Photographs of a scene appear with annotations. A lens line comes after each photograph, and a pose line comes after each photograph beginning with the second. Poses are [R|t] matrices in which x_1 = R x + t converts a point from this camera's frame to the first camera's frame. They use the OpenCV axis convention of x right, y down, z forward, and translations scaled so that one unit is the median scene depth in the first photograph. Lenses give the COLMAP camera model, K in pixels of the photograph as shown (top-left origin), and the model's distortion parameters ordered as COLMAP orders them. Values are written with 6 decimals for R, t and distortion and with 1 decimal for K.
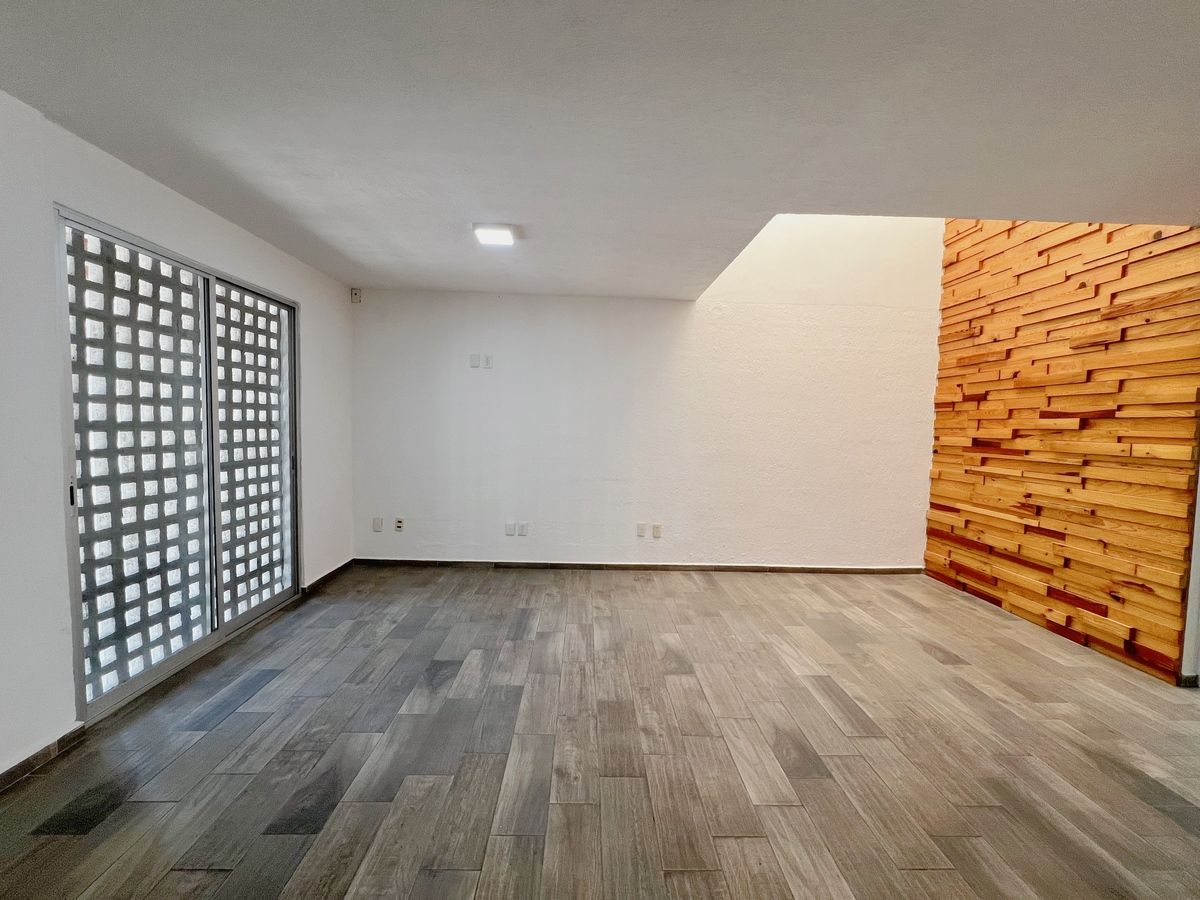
lens RADIAL K [[479.5, 0, 598.6], [0, 479.5, 446.9], [0, 0, 1]] dist [-0.000624, 0.000211]
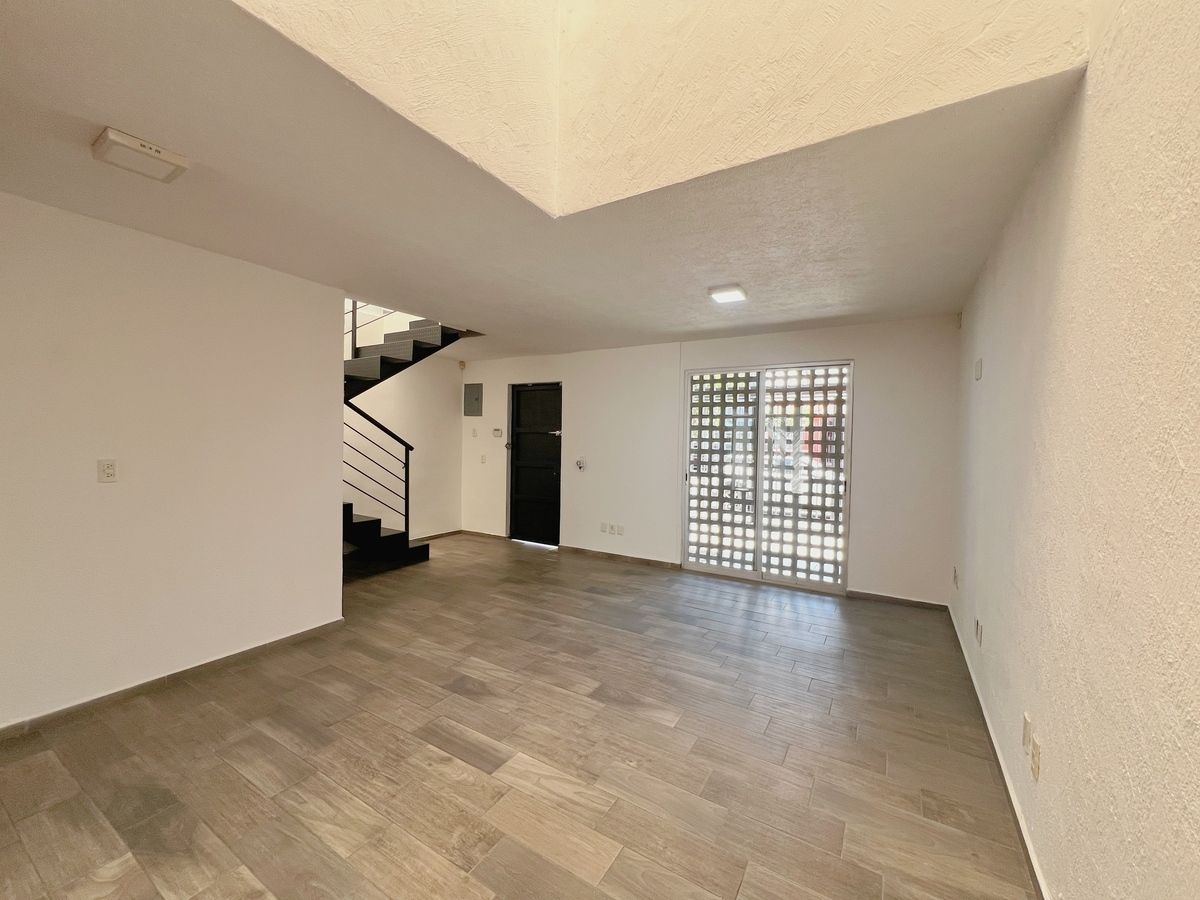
lens RADIAL K [[479.5, 0, 598.6], [0, 479.5, 446.9], [0, 0, 1]] dist [-0.000624, 0.000211]
pose [[-0.549077, -0.016386, -0.835611, 1.235327], [-0.073085, 0.996919, 0.028475, -0.092710], [0.832570, 0.076706, -0.548583, 1.822098]]
